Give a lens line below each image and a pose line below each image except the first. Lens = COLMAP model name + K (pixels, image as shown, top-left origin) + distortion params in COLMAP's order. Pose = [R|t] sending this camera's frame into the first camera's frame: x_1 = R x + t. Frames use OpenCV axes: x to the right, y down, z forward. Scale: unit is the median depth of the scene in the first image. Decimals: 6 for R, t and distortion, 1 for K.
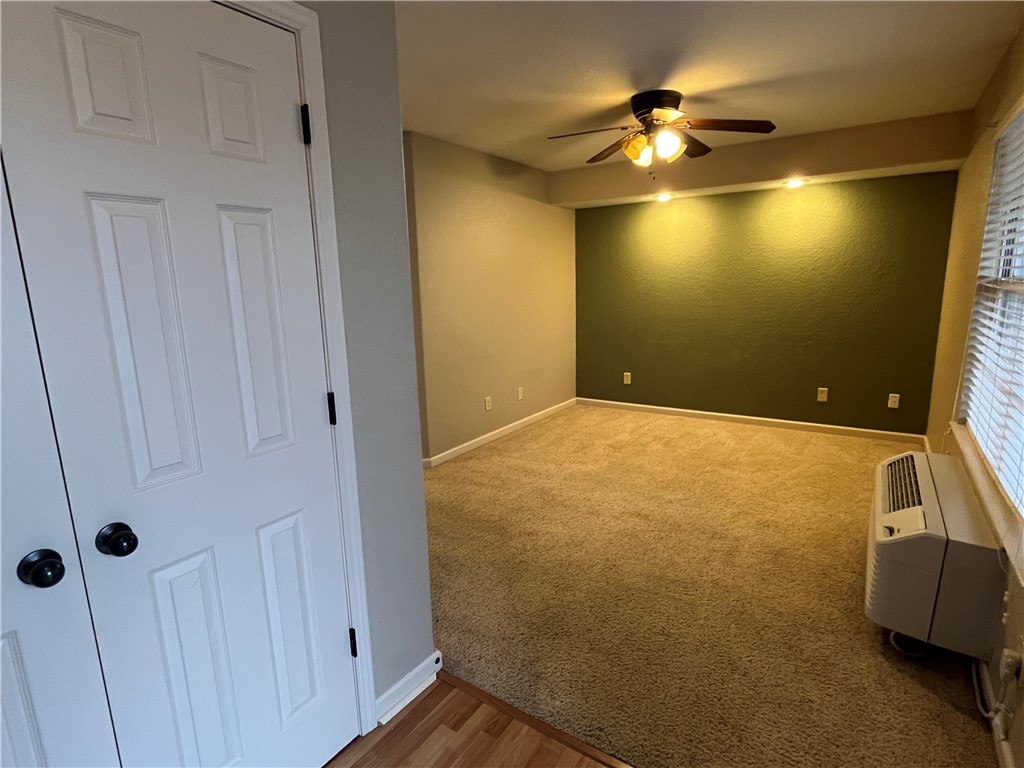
lens RADIAL K [[538.2, 0, 512.0], [0, 538.2, 384.0], [0, 0, 1]] dist [-0.001347, -0.001214]
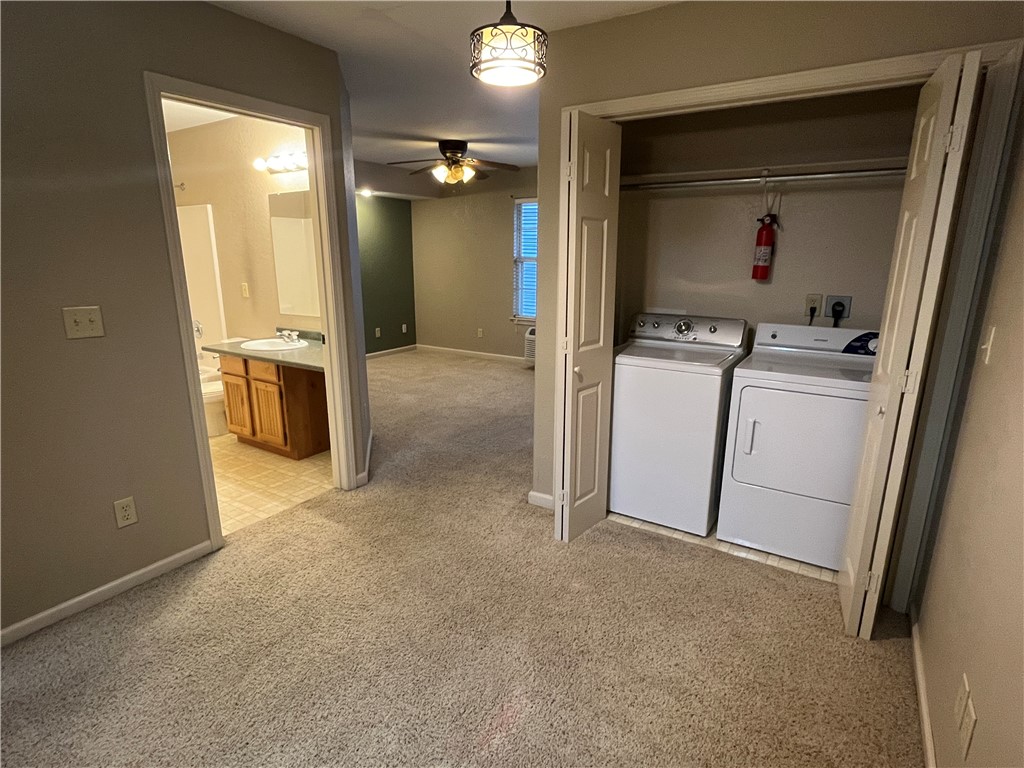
lens RADIAL K [[541.0, 0, 511.0], [0, 541.0, 388.0], [0, 0, 1]] dist [-0.003471, -0.001966]
pose [[-0.015354, -0.220194, 0.975335, -1.177911], [0.186875, 0.957630, 0.219138, -0.115978], [-0.982264, 0.185630, 0.026445, 0.725043]]
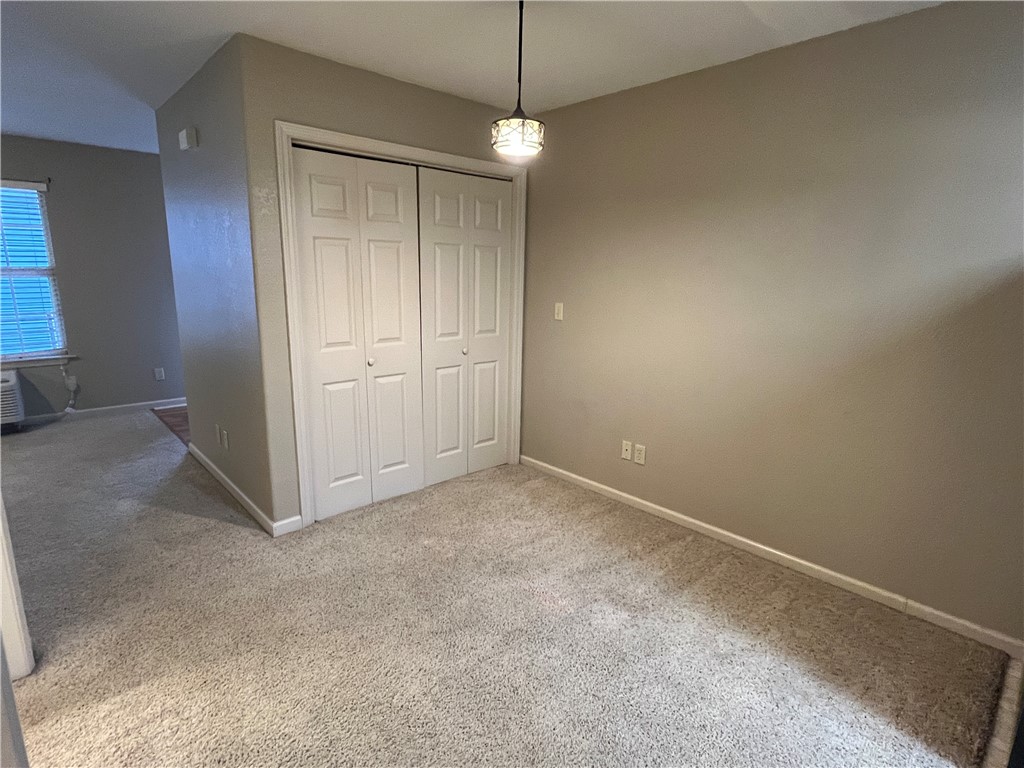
lens RADIAL K [[538.2, 0, 512.0], [0, 538.2, 384.0], [0, 0, 1]] dist [-0.001347, -0.001214]
pose [[-0.971760, -0.043267, 0.231972, -0.913770], [0.049722, 0.923432, 0.380528, -0.223586], [-0.230675, 0.381316, -0.895202, 1.243095]]
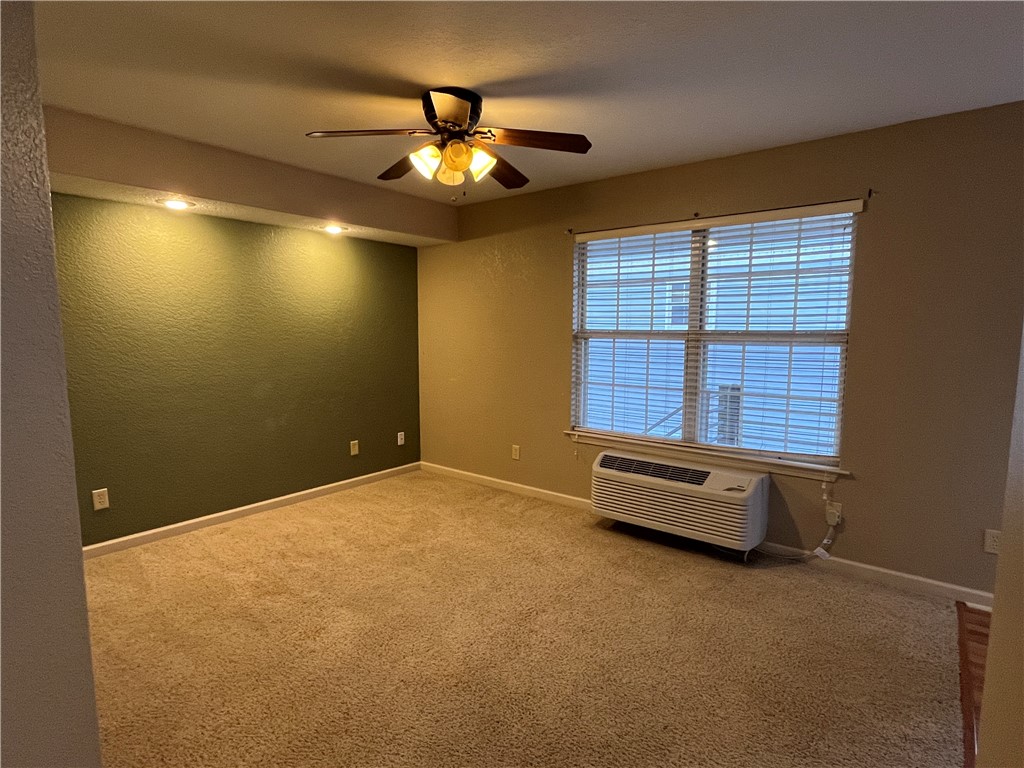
lens RADIAL K [[541.0, 0, 511.0], [0, 541.0, 388.0], [0, 0, 1]] dist [-0.003471, -0.001966]
pose [[0.084535, -0.086684, 0.992643, -0.439123], [0.185806, 0.980107, 0.069765, -0.122169], [-0.978943, 0.178541, 0.098960, 0.716654]]
